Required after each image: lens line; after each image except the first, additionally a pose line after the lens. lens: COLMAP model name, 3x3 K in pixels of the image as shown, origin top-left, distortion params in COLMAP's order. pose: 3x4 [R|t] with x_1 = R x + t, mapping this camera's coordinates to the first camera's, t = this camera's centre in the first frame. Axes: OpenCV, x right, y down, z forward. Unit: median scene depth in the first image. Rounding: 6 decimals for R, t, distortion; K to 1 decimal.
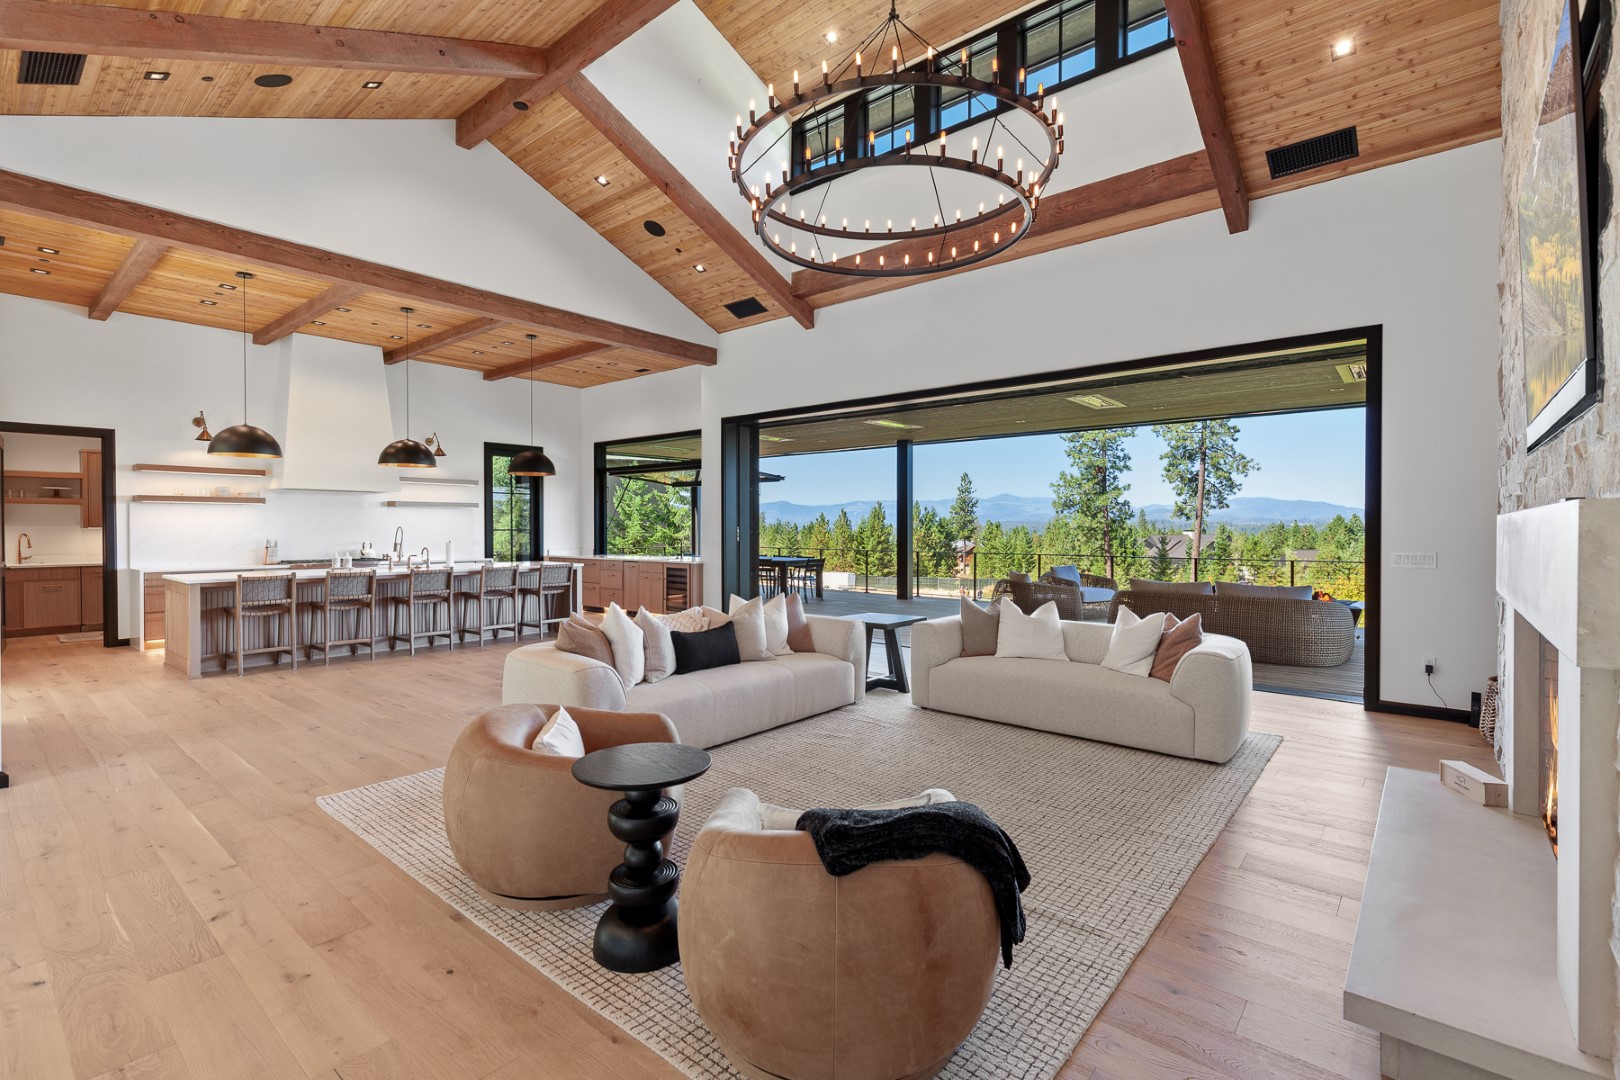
lens RADIAL K [[735.8, 0, 807.5], [0, 735.8, 531.5], [0, 0, 1]] dist [-0.000389, -0.000042]
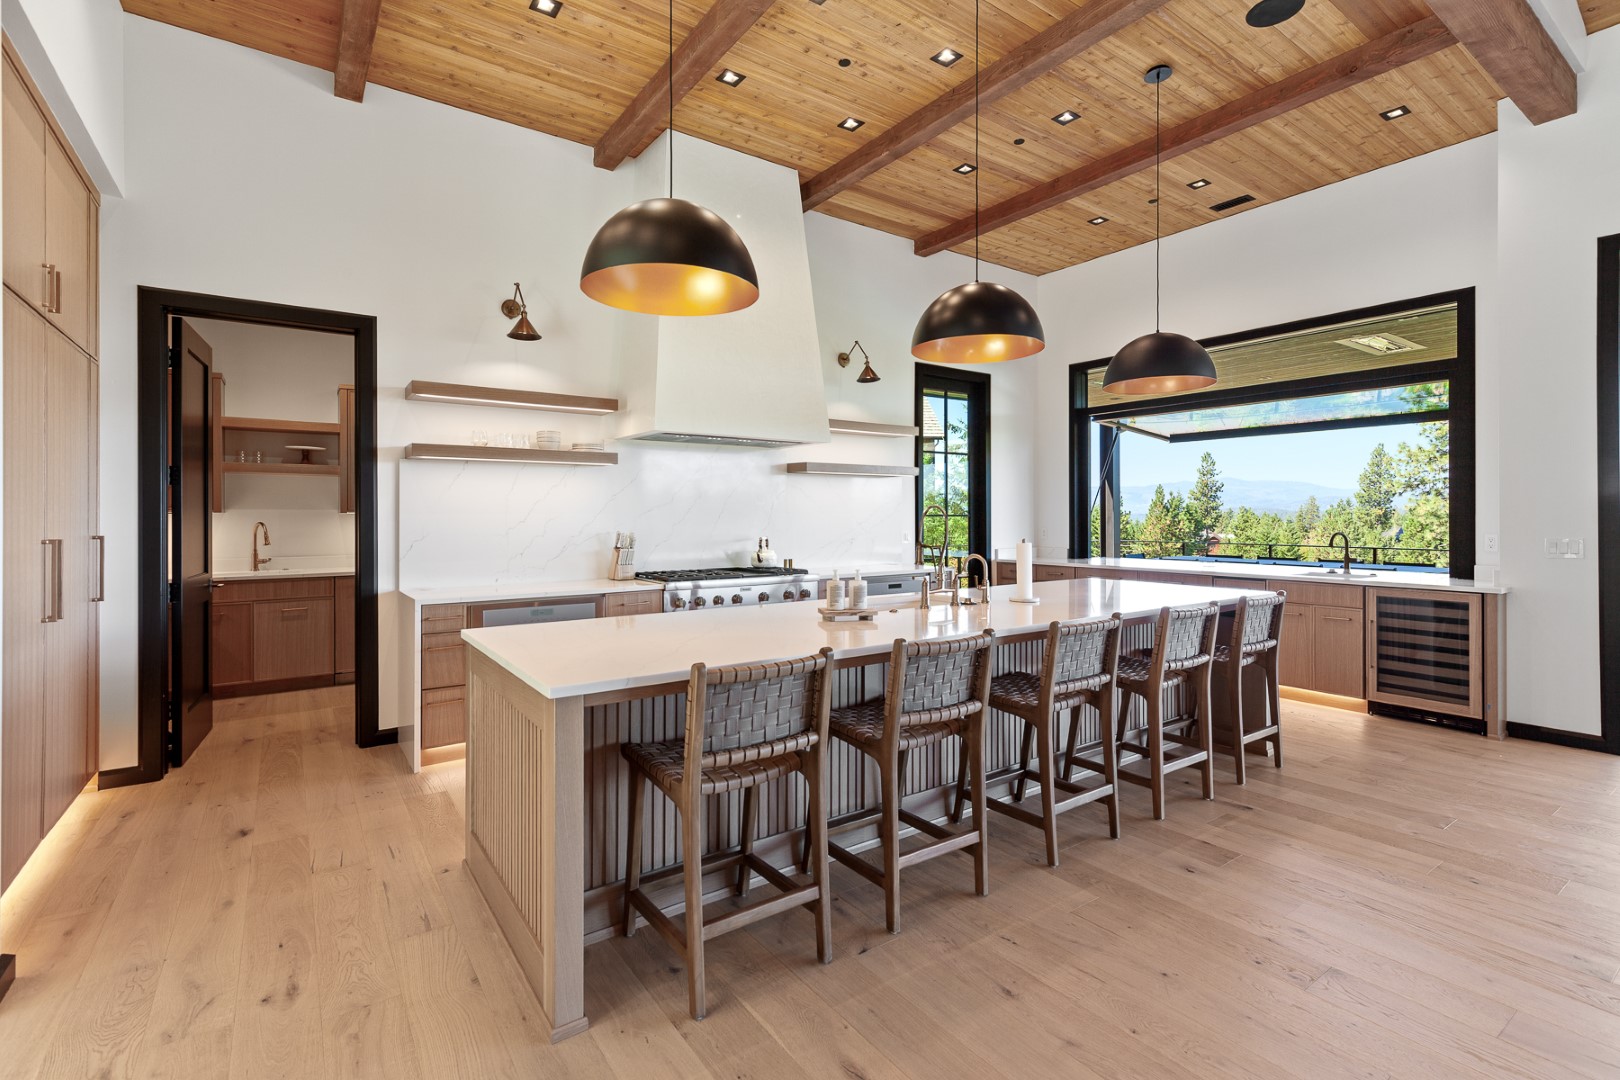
lens RADIAL K [[735.8, 0, 800.4], [0, 735.8, 509.1], [0, 0, 1]] dist [-0.000389, -0.000042]
pose [[0.965456, -0.004986, -0.260518, -0.451048], [0.001055, 0.999884, -0.015227, 0.002072], [0.260563, 0.014426, 0.965349, 0.502903]]
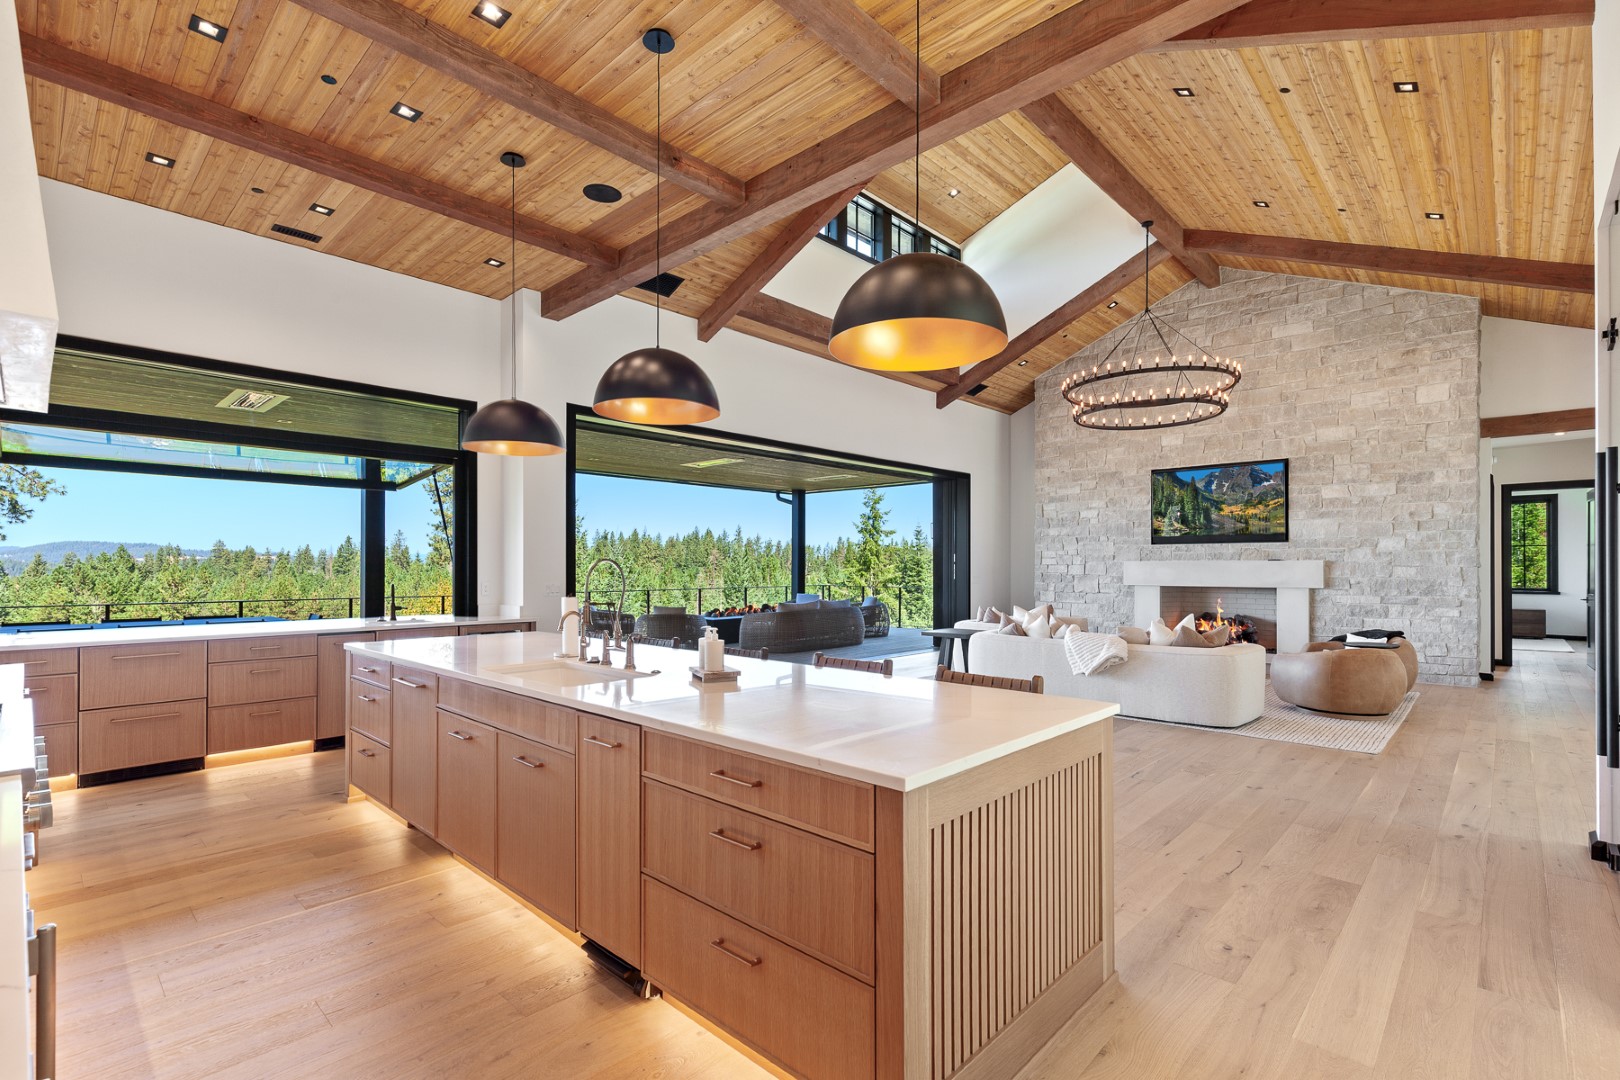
lens RADIAL K [[735.8, 0, 820.0], [0, 735.8, 547.0], [0, 0, 1]] dist [-0.000389, -0.000042]
pose [[0.037835, 0.027126, 0.998916, -0.818249], [0.004895, 0.999614, -0.027330, -0.000295], [-0.999272, 0.005923, 0.037687, 0.762157]]
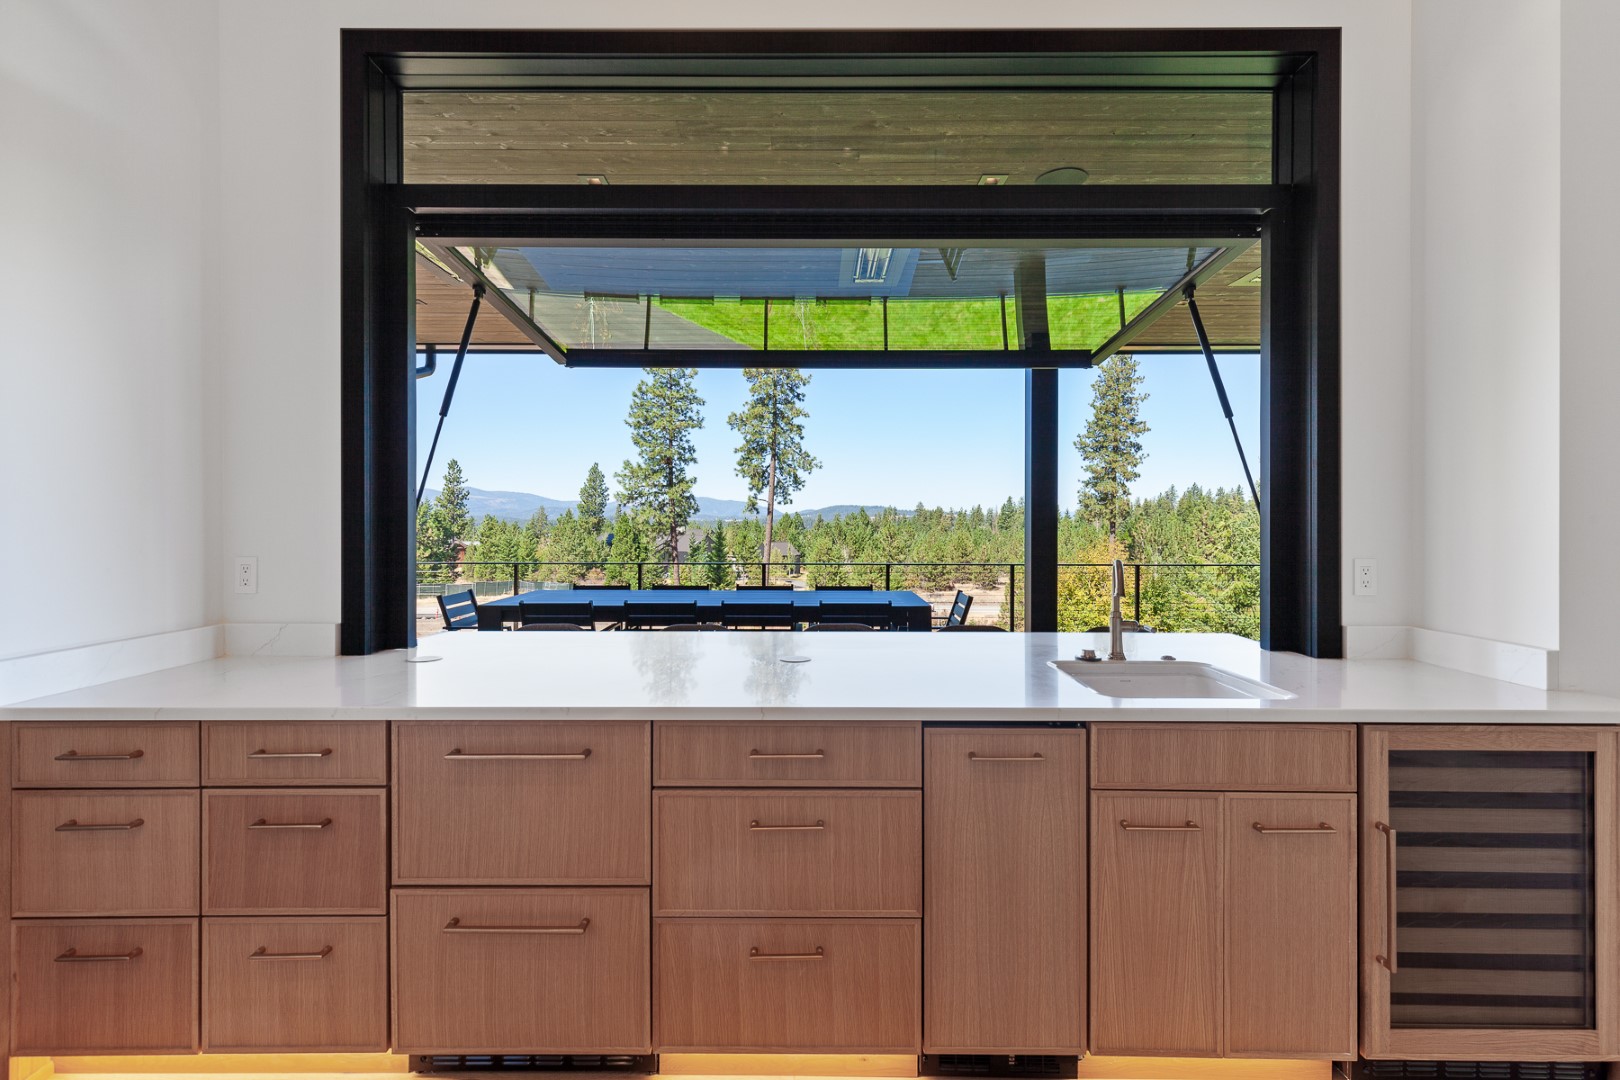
lens RADIAL K [[735.8, 0, 812.8], [0, 735.8, 531.8], [0, 0, 1]] dist [-0.000389, -0.000042]
pose [[0.763945, -0.007347, 0.645240, -0.417733], [0.003178, 0.999966, 0.007622, 0.001368], [-0.645274, -0.003772, 0.763942, 1.038535]]
